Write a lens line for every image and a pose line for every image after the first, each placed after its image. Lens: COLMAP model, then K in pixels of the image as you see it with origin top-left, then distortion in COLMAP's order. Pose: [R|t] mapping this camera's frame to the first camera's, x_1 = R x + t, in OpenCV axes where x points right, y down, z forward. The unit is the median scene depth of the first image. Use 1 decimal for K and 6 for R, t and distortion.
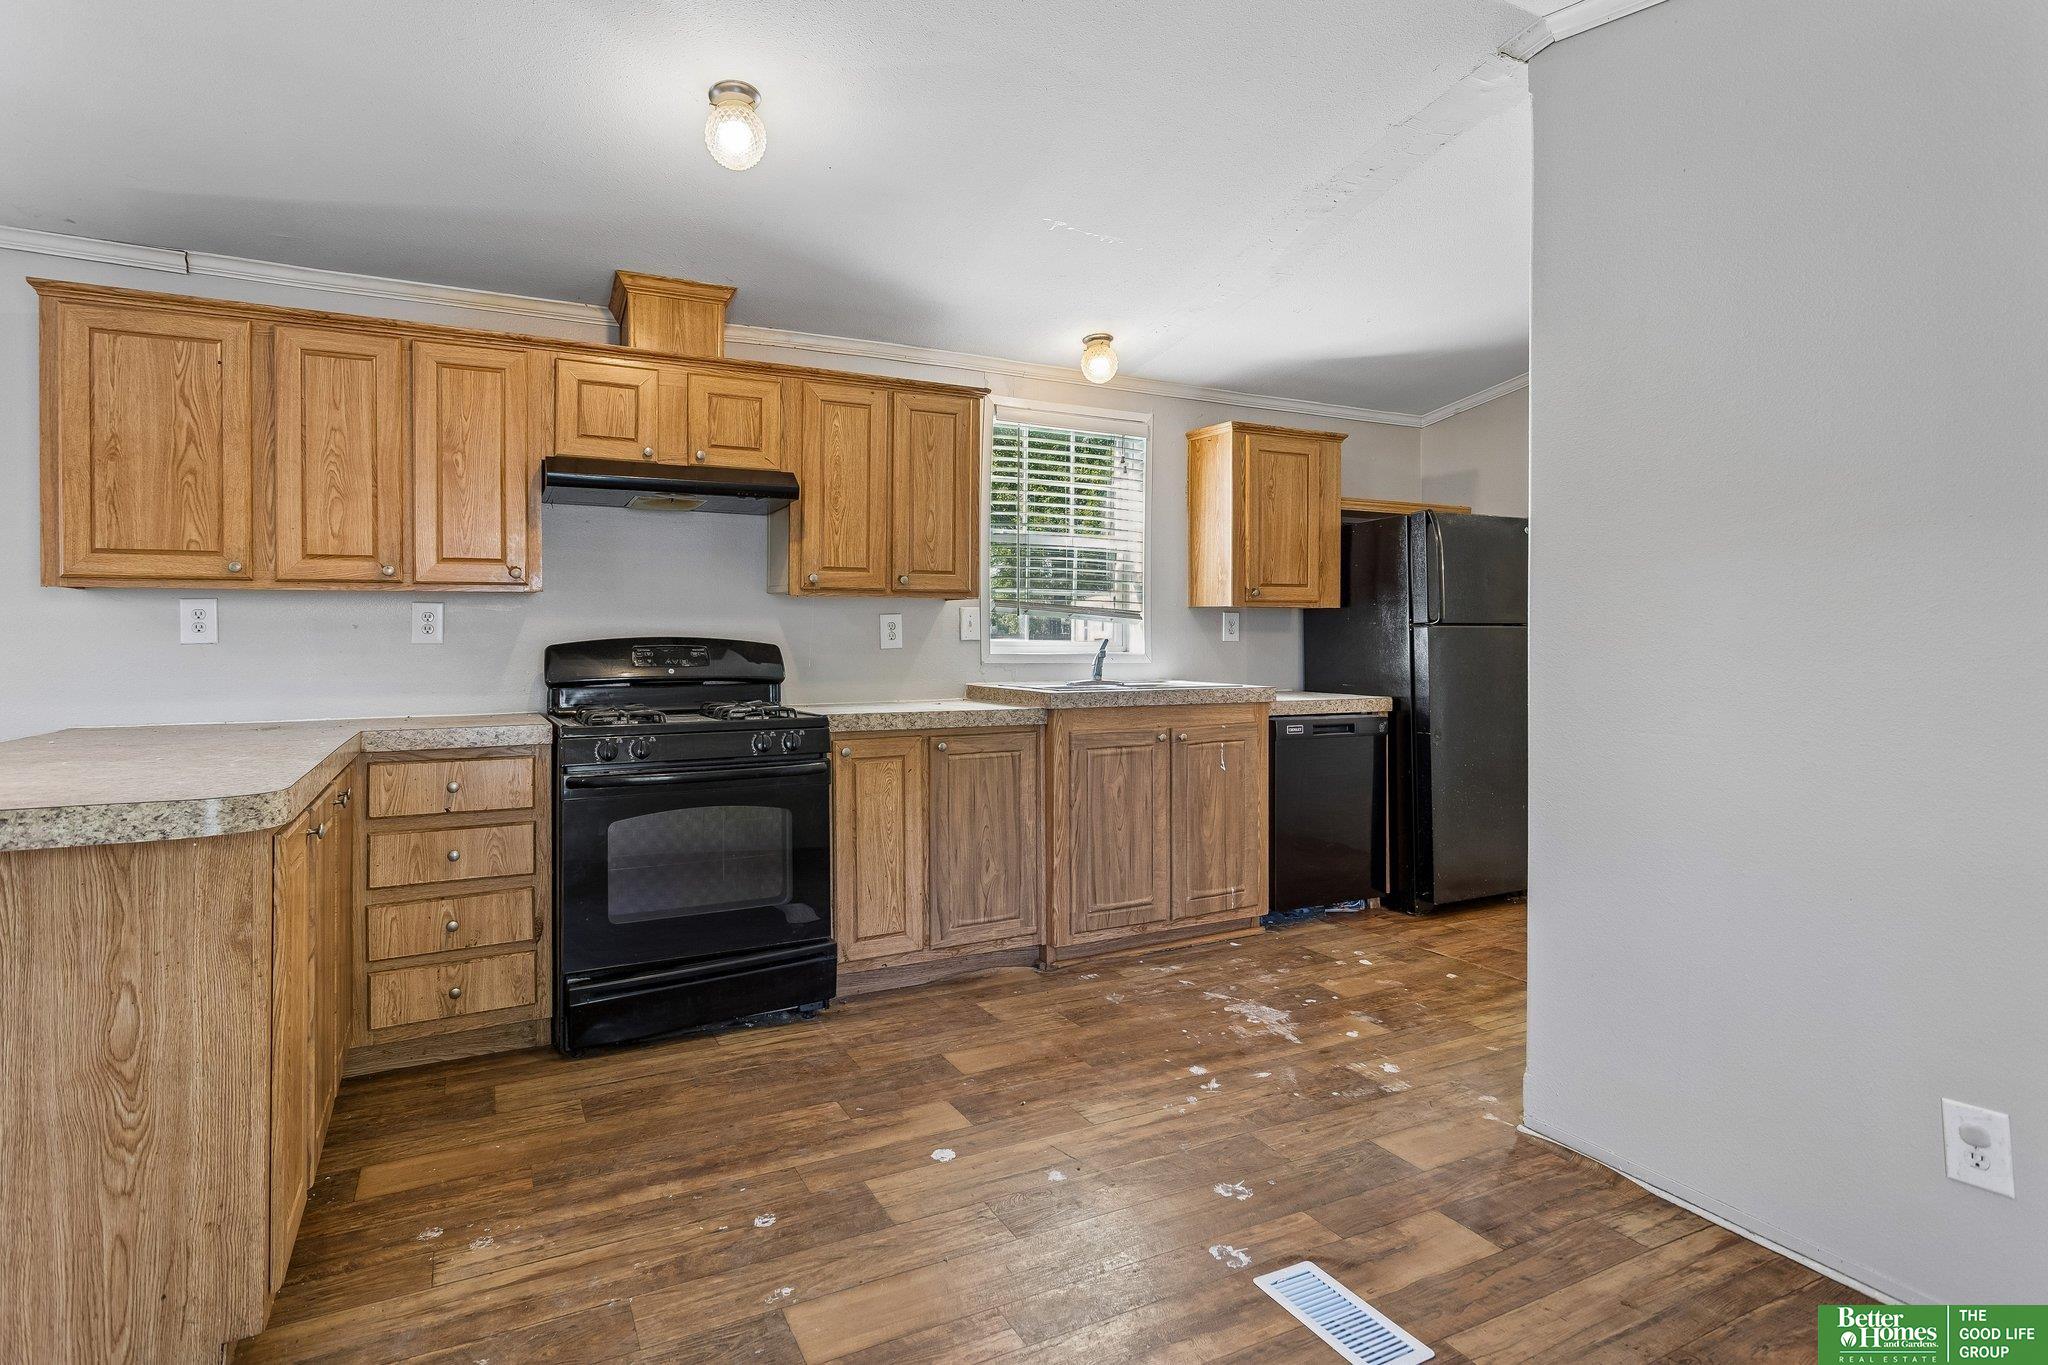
lens RADIAL K [[1080.1, 0, 1022.9], [0, 1080.1, 628.9], [0, 0, 1]] dist [-0.001710, 0.000485]
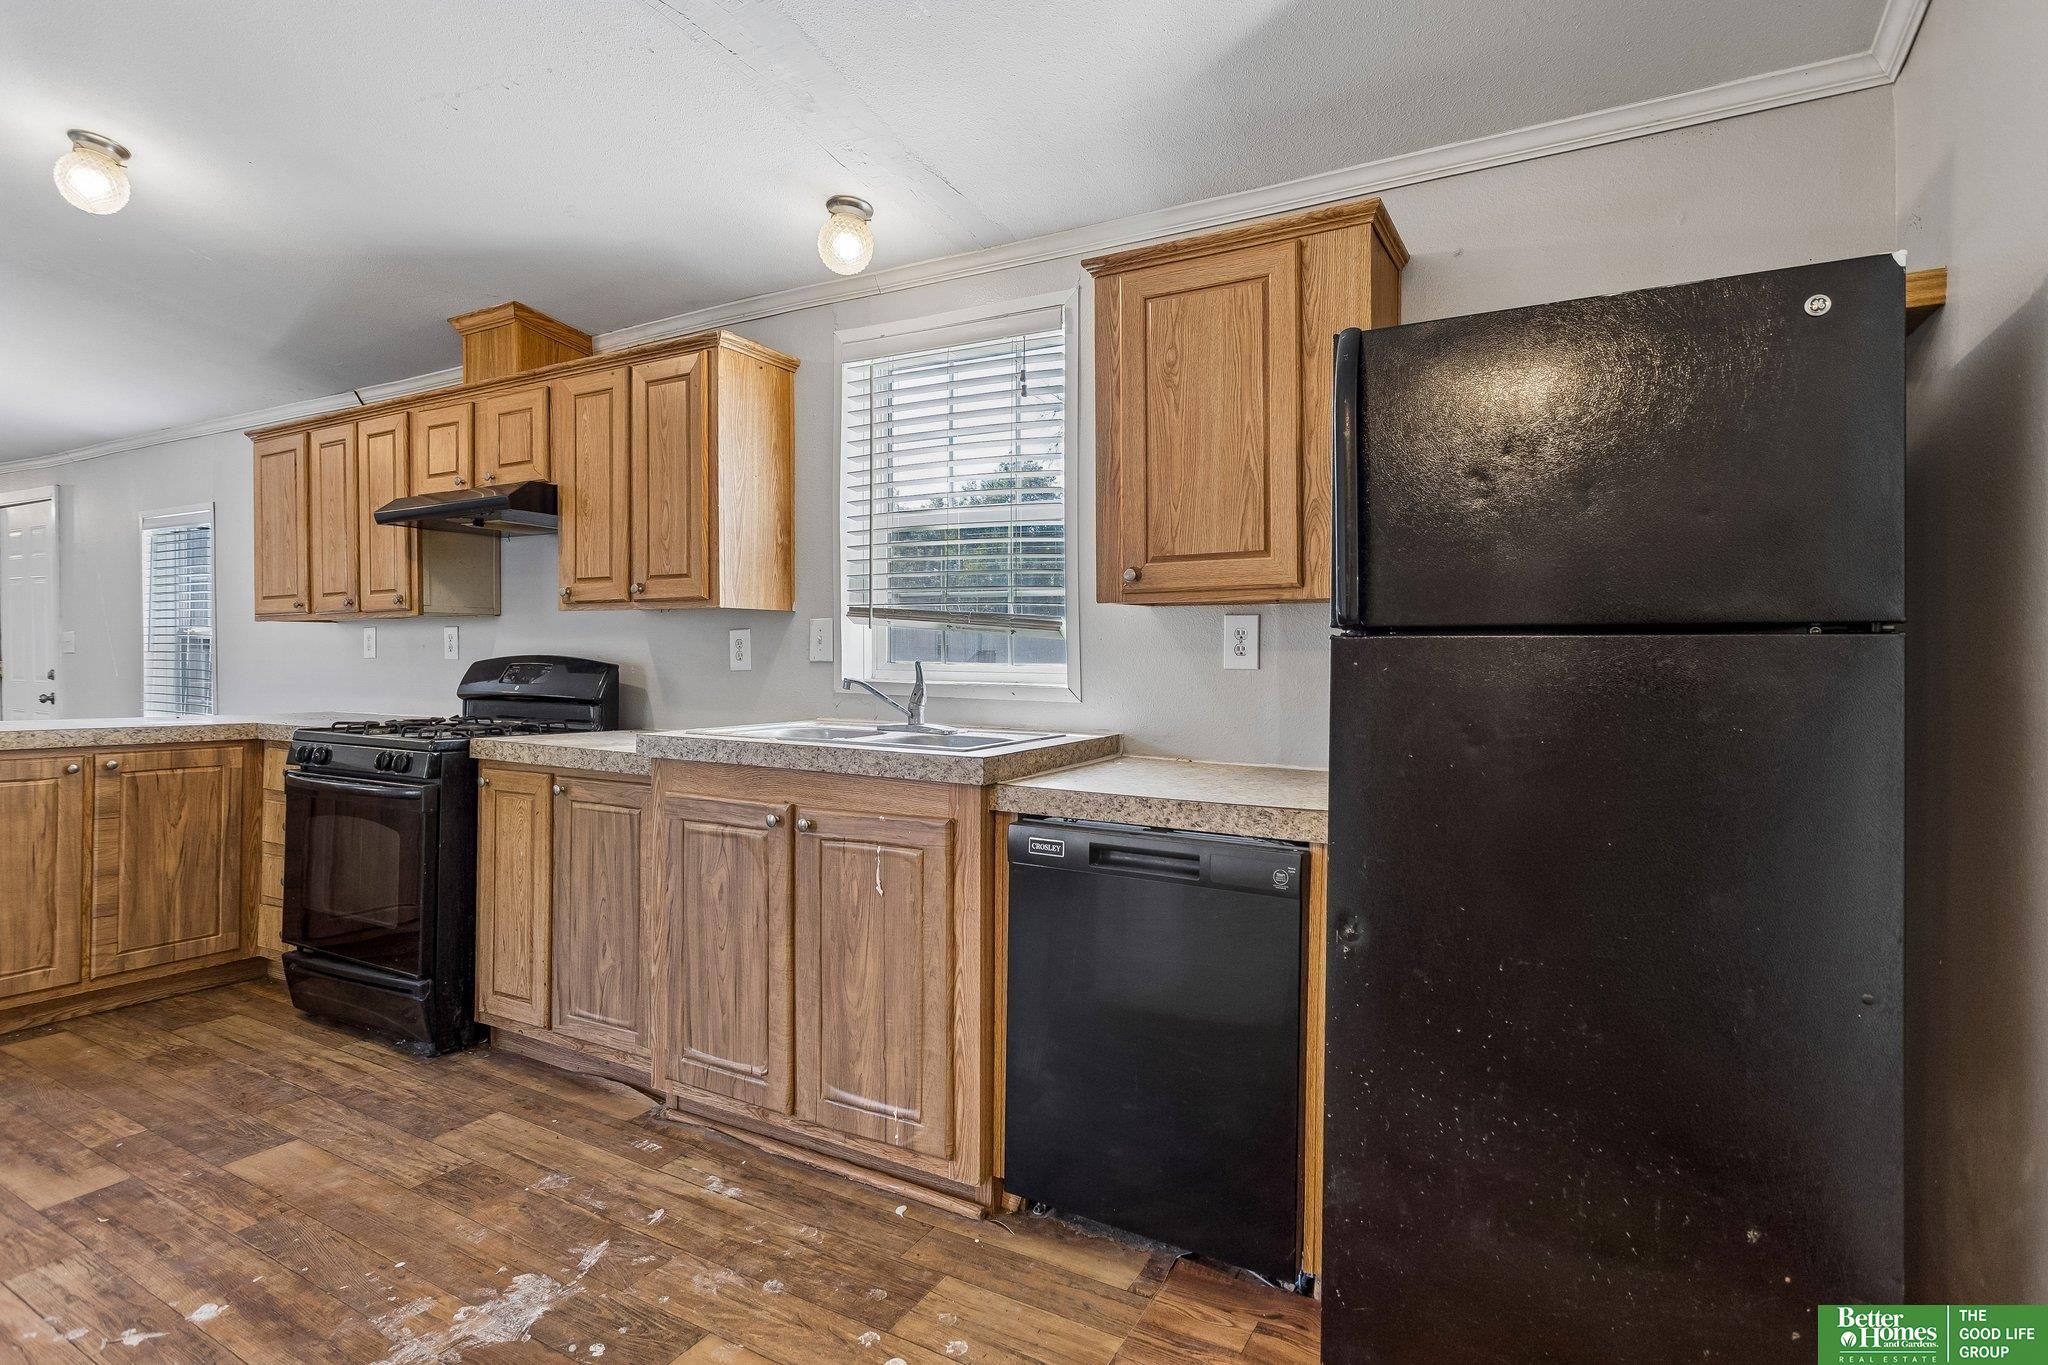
lens RADIAL K [[1040.2, 0, 1033.7], [0, 1040.2, 657.7], [0, 0, 1]] dist [-0.000512, -0.000011]
pose [[0.529973, 0.006399, -0.847990, 0.789029], [0.000604, 0.999968, 0.007923, 0.002639], [0.848014, -0.004711, 0.529953, 0.891787]]
